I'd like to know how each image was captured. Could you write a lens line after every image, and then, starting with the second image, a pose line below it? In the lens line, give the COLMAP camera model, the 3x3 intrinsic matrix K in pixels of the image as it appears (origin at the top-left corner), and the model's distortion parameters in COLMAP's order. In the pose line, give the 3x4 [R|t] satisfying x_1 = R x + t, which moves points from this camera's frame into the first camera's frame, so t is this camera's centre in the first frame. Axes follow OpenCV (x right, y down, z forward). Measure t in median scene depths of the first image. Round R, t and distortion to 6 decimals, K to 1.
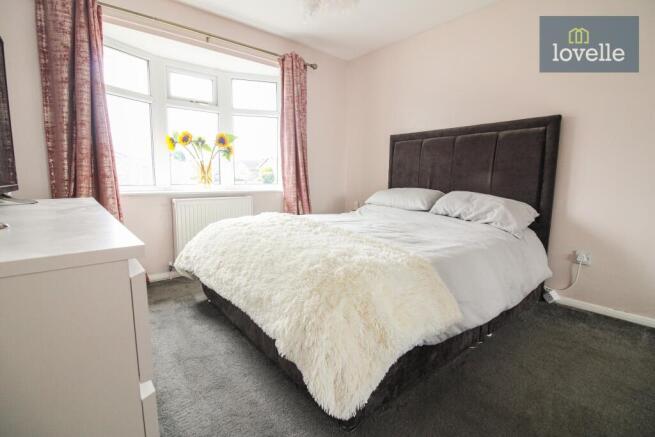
lens RADIAL K [[304.4, 0, 325.2], [0, 304.4, 211.8], [0, 0, 1]] dist [0.001264, -0.013923]
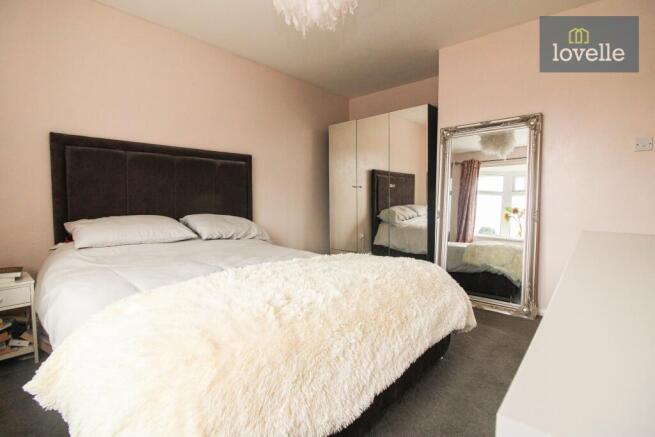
lens RADIAL K [[304.4, 0, 325.2], [0, 304.4, 211.8], [0, 0, 1]] dist [0.001264, -0.013923]
pose [[-0.127581, -0.048658, 0.990634, -0.618071], [0.121636, 0.990489, 0.064316, -0.096235], [-0.984341, 0.128702, -0.120449, 0.769448]]
